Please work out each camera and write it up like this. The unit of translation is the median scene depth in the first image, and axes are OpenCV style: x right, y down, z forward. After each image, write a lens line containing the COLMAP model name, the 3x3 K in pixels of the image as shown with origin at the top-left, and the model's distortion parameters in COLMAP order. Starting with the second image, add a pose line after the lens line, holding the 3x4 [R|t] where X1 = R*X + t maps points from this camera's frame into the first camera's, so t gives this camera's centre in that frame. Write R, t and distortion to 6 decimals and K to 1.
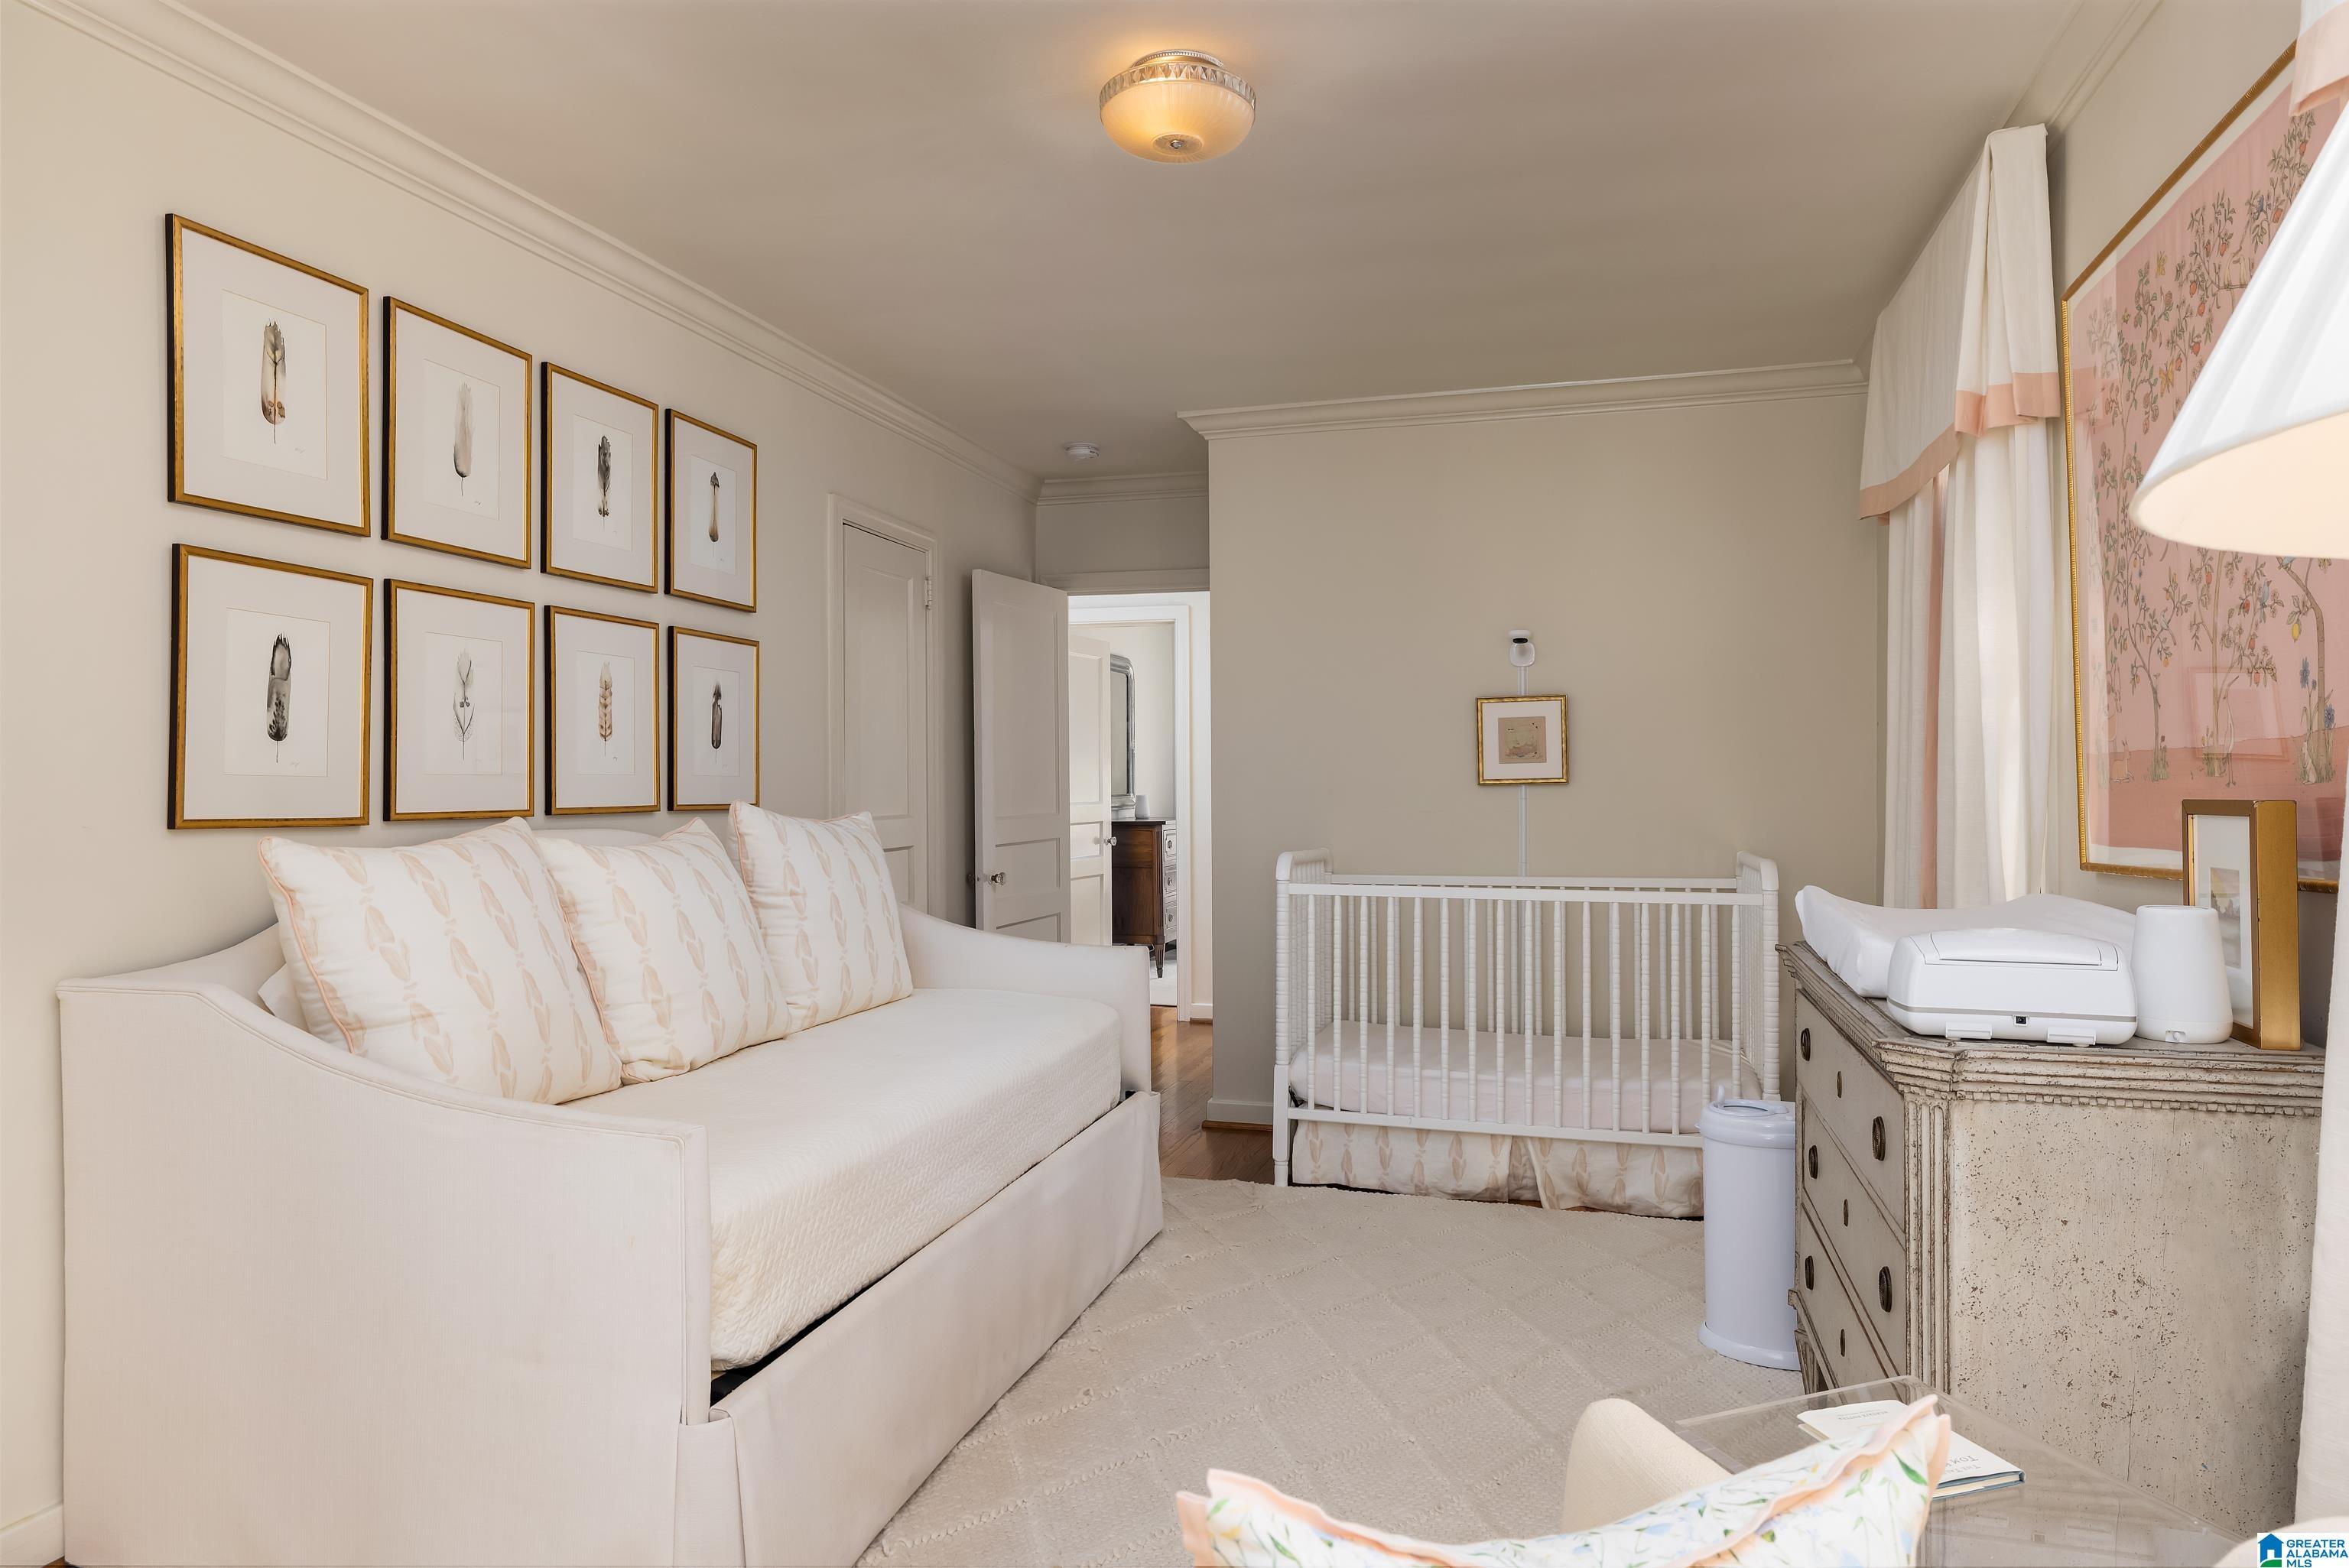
lens RADIAL K [[1446.0, 0, 1174.5], [0, 1446.0, 784.0], [0, 0, 1]] dist [0.000027, 0.000012]
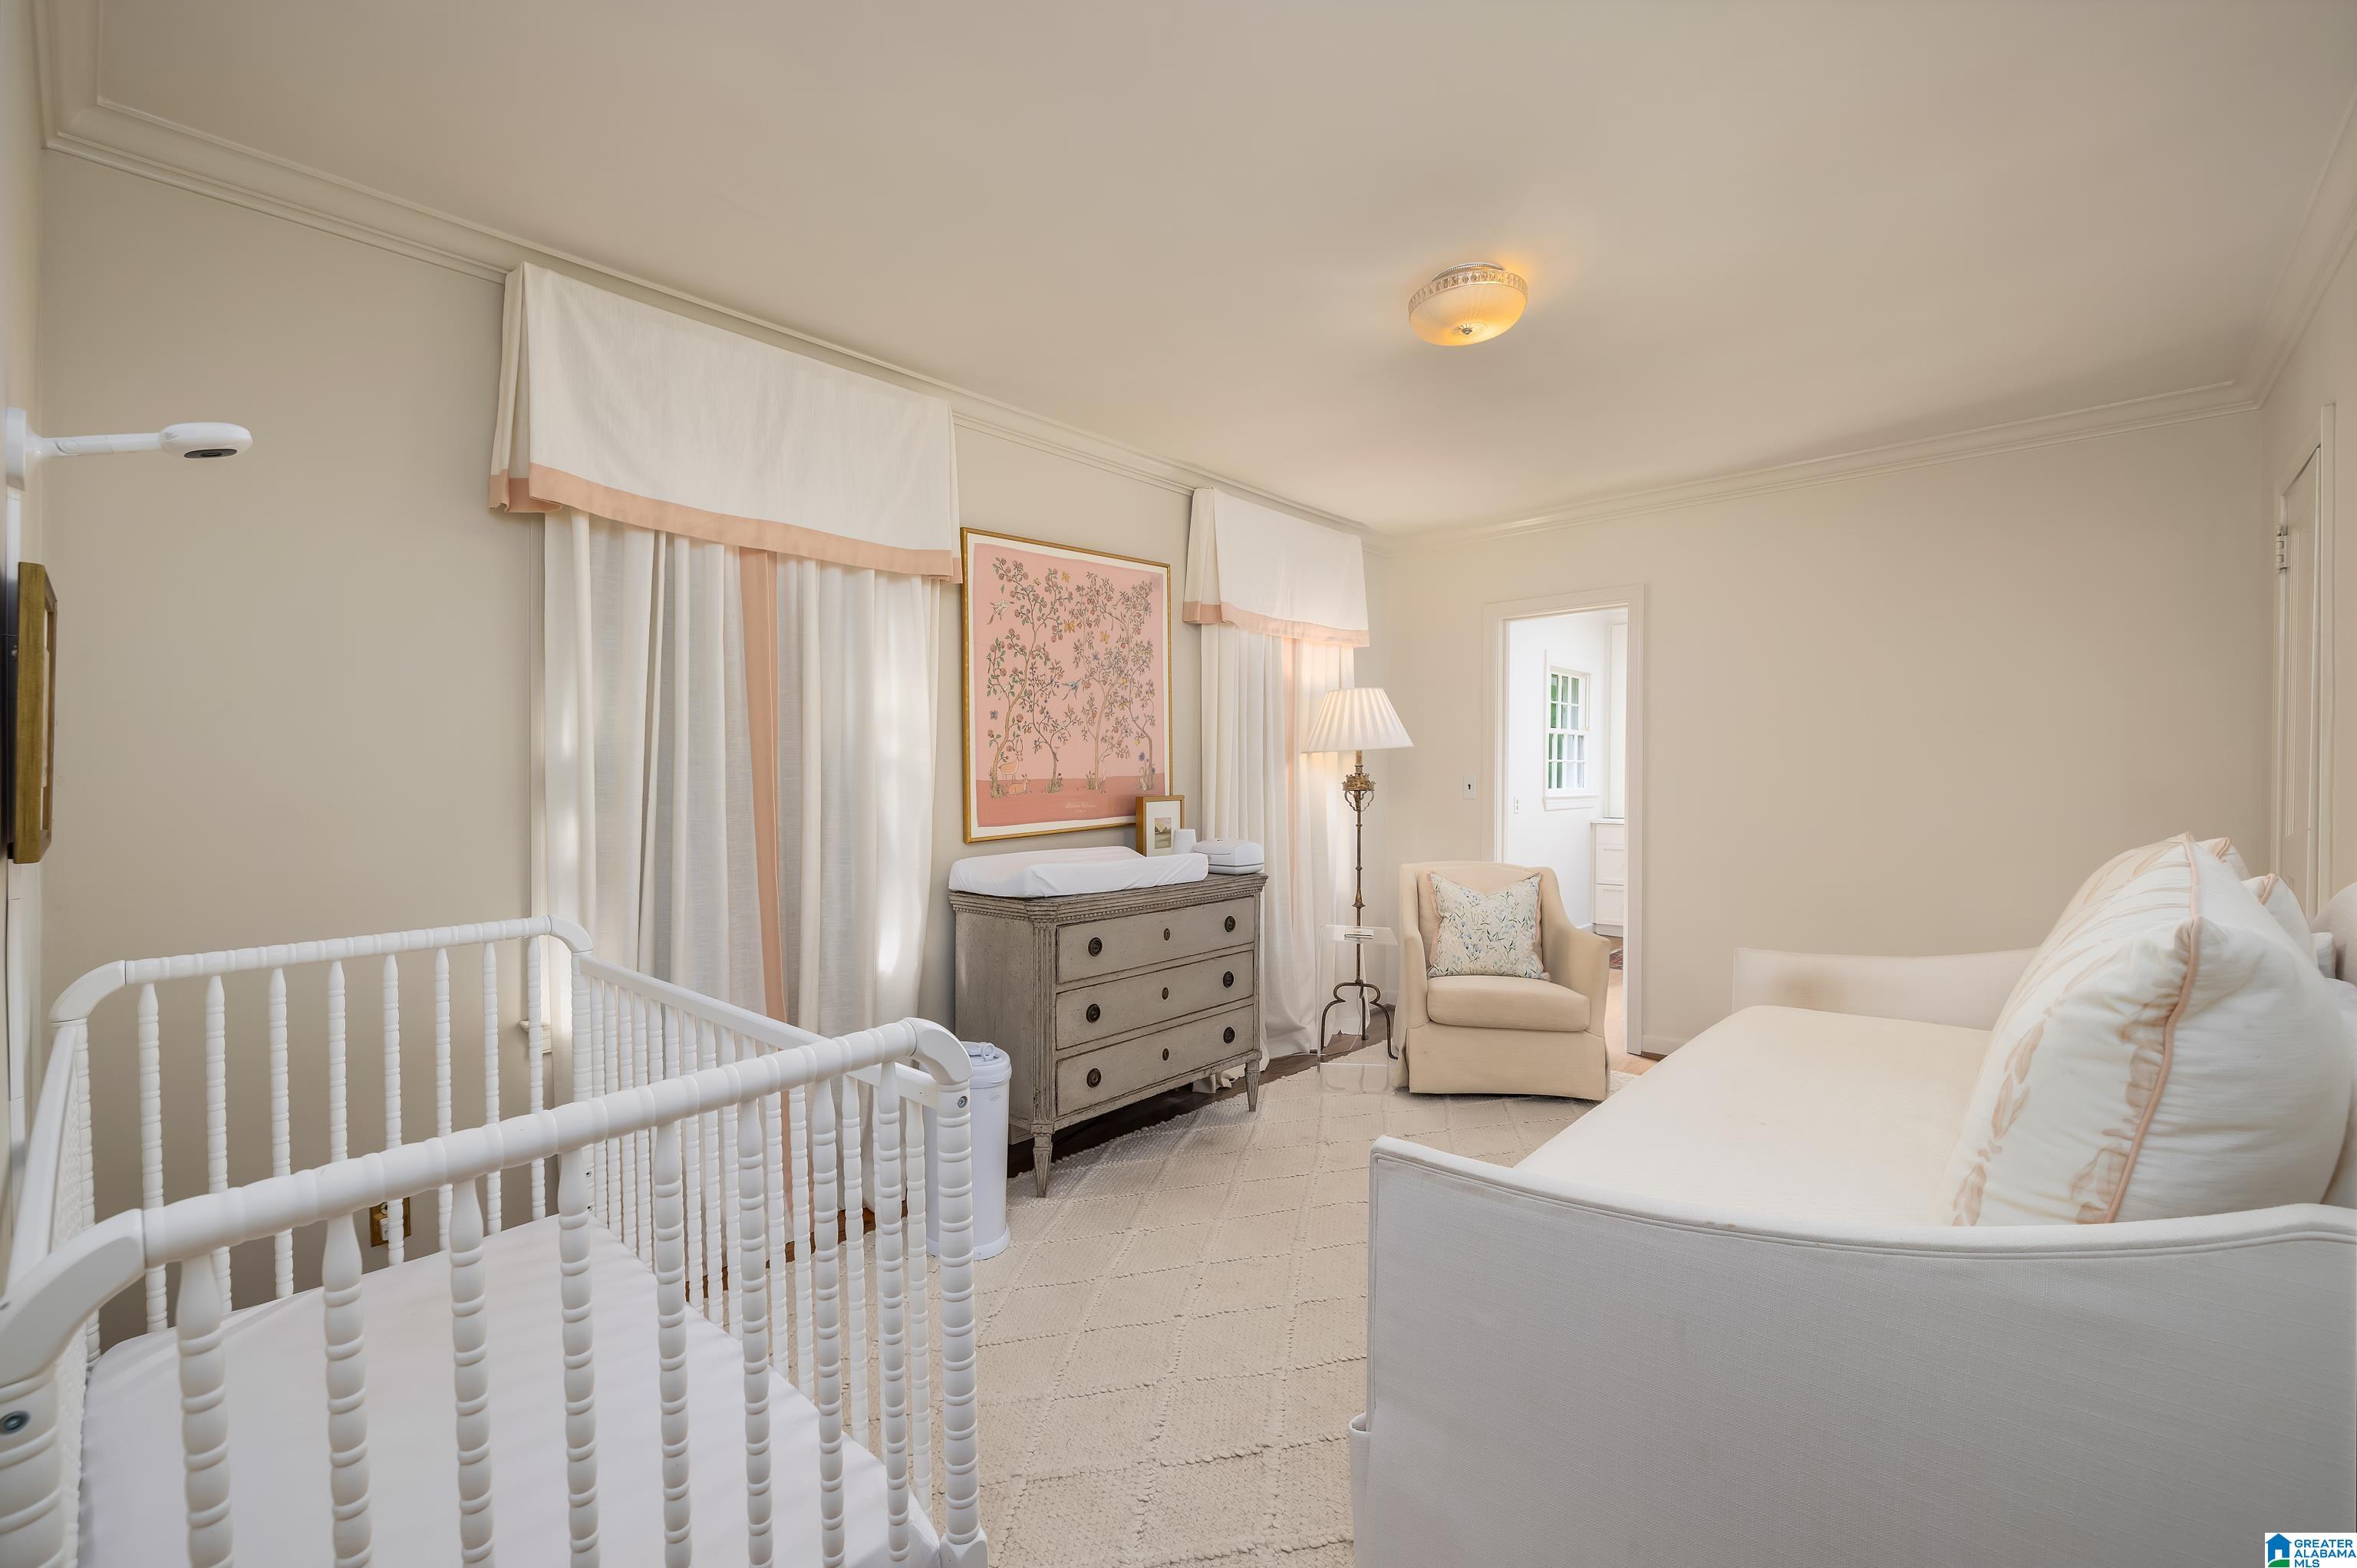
lens RADIAL K [[1021.8, 0, 1178.5], [0, 1021.8, 784.0], [0, 0, 1]] dist [0.000016, -0.000002]
pose [[-0.892517, -0.003396, 0.451001, -0.272369], [0.005767, 0.999804, 0.018943, -0.053985], [-0.450977, 0.019508, -0.892323, 2.737332]]
